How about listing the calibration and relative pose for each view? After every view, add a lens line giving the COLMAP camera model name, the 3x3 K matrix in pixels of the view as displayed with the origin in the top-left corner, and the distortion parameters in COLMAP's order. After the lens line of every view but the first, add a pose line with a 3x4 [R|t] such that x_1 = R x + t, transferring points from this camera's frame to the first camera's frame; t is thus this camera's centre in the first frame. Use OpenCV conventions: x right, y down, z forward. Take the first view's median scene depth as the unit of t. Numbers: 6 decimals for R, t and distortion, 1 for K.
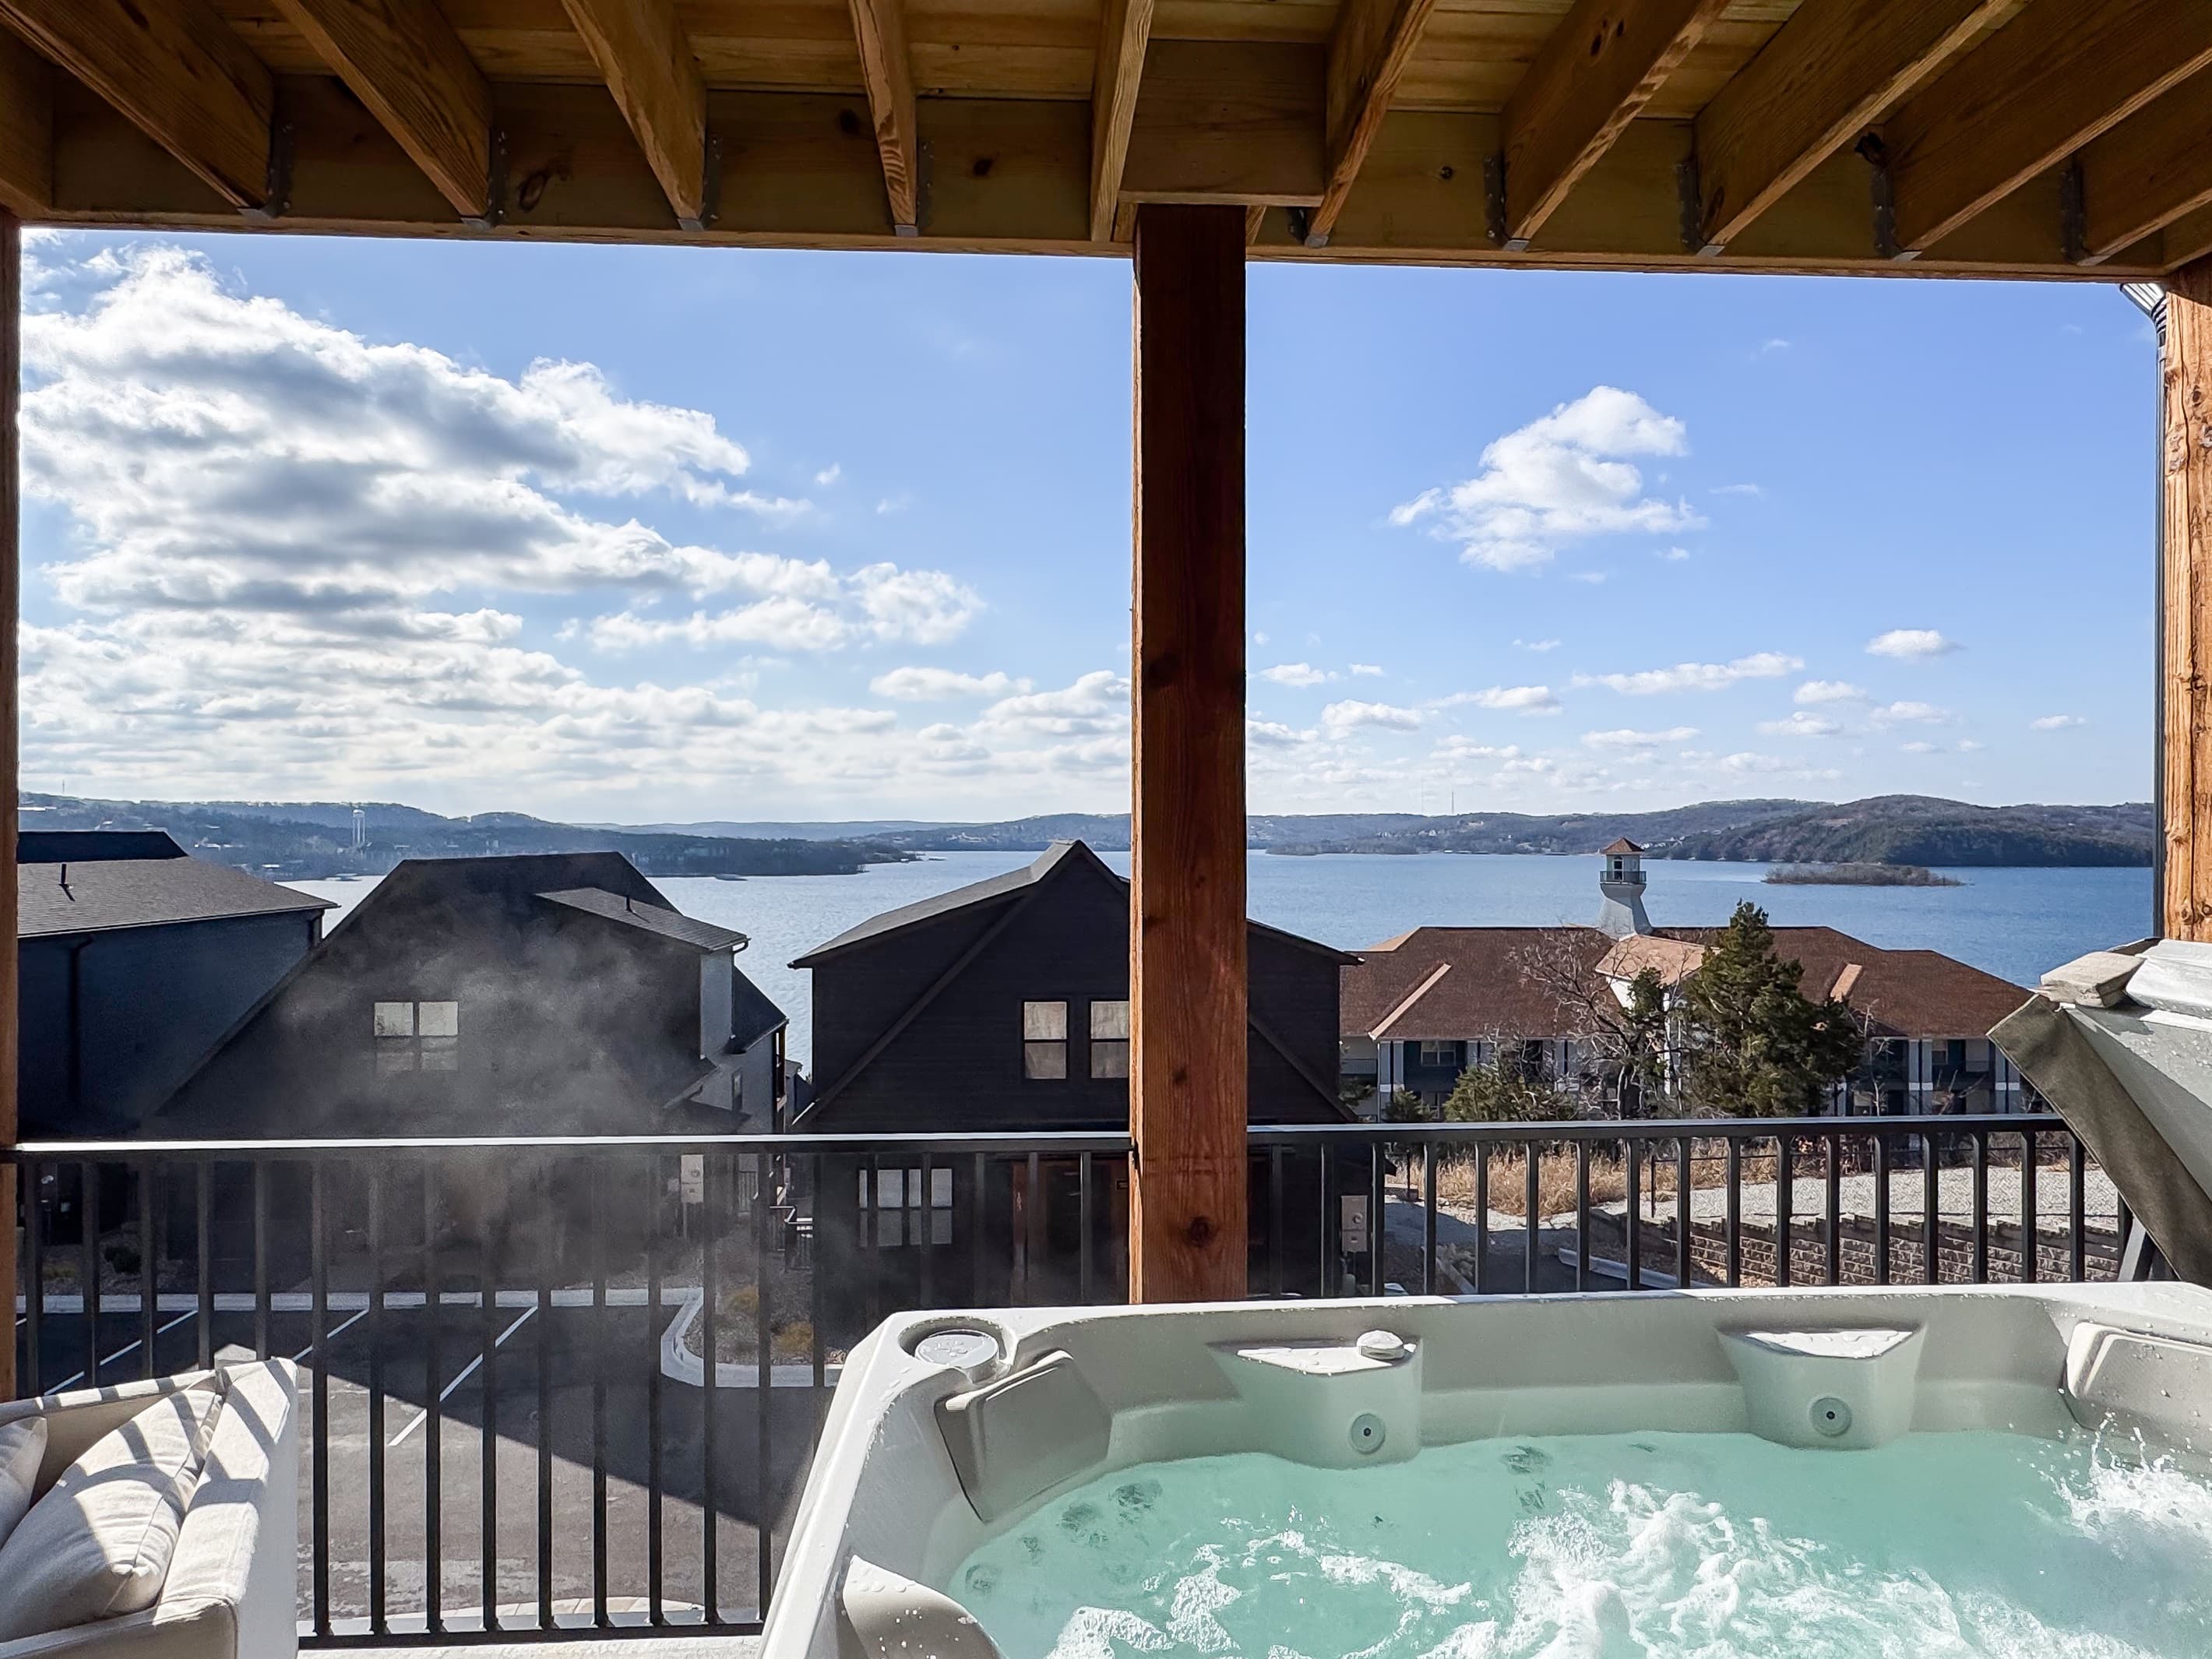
lens RADIAL K [[1283.2, 0, 1102.5], [0, 1283.2, 861.8], [0, 0, 1]] dist [-0.006658, -0.001111]
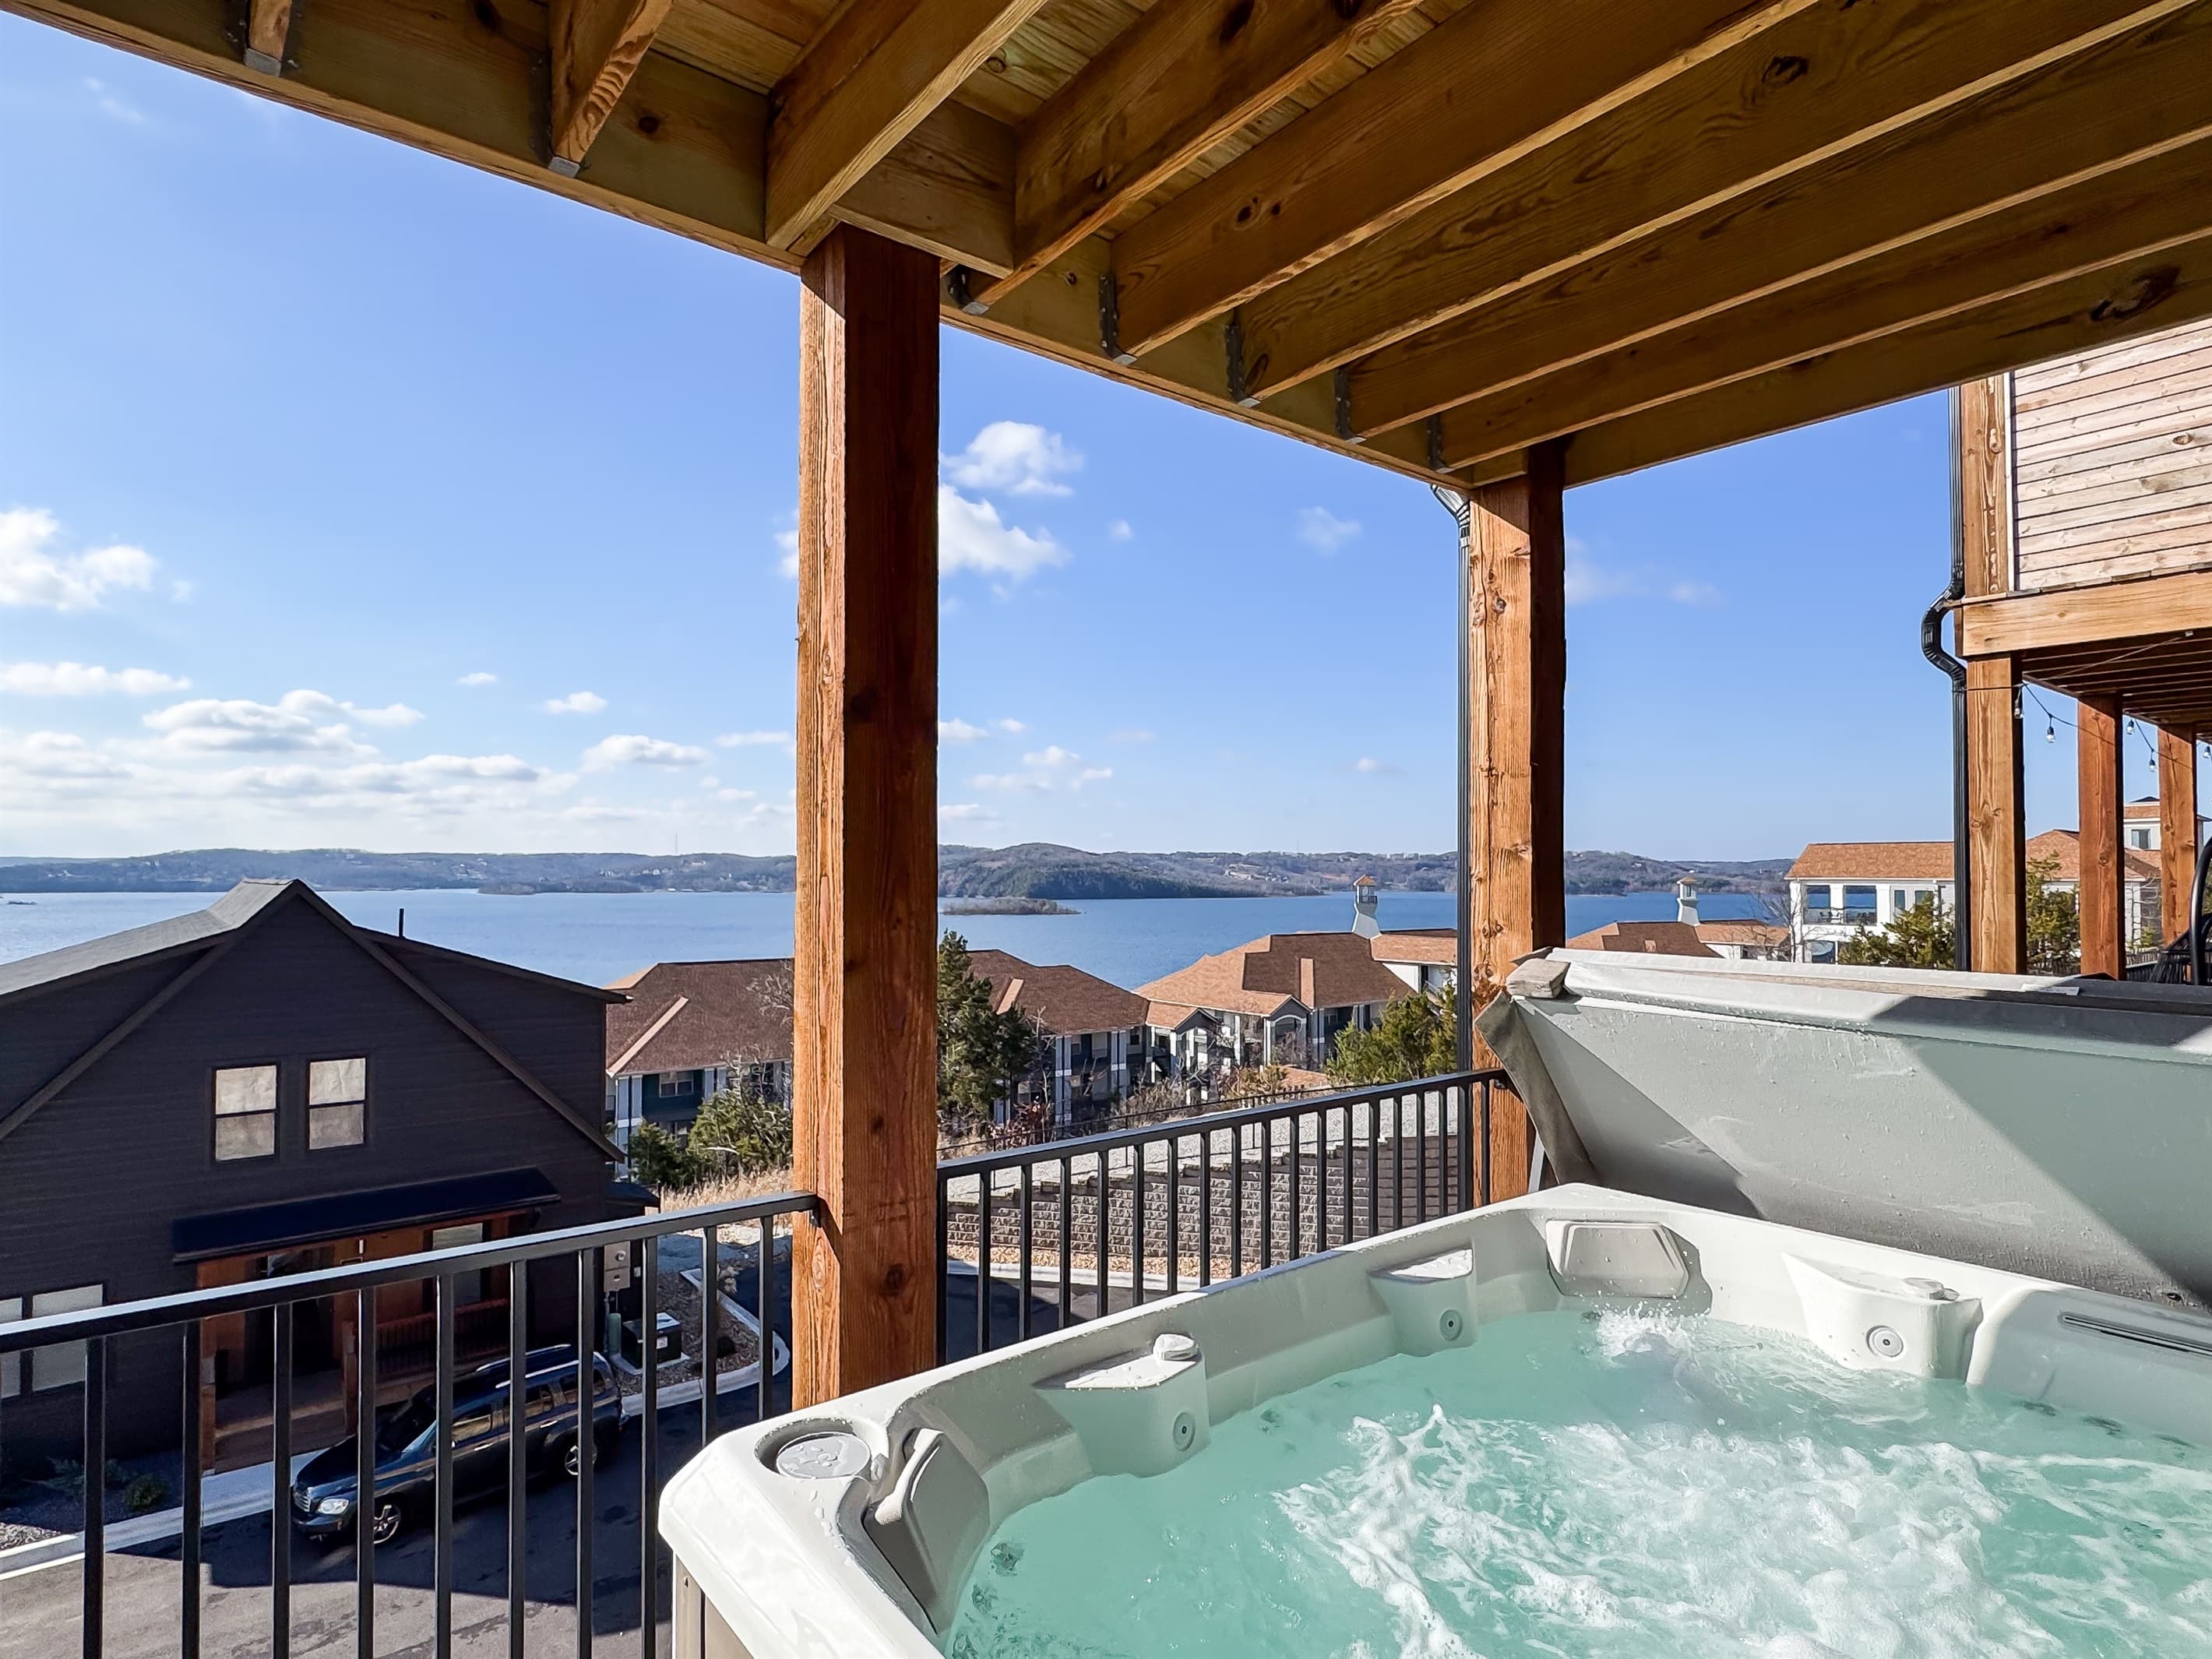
lens RADIAL K [[1194.6, 0, 1106.8], [0, 1194.6, 876.7], [0, 0, 1]] dist [-0.008330, 0.000075]
pose [[0.818312, 0.000892, 0.574774, -0.297986], [0.009875, 0.999829, -0.015611, -0.003799], [-0.574690, 0.018450, 0.818163, 0.145744]]
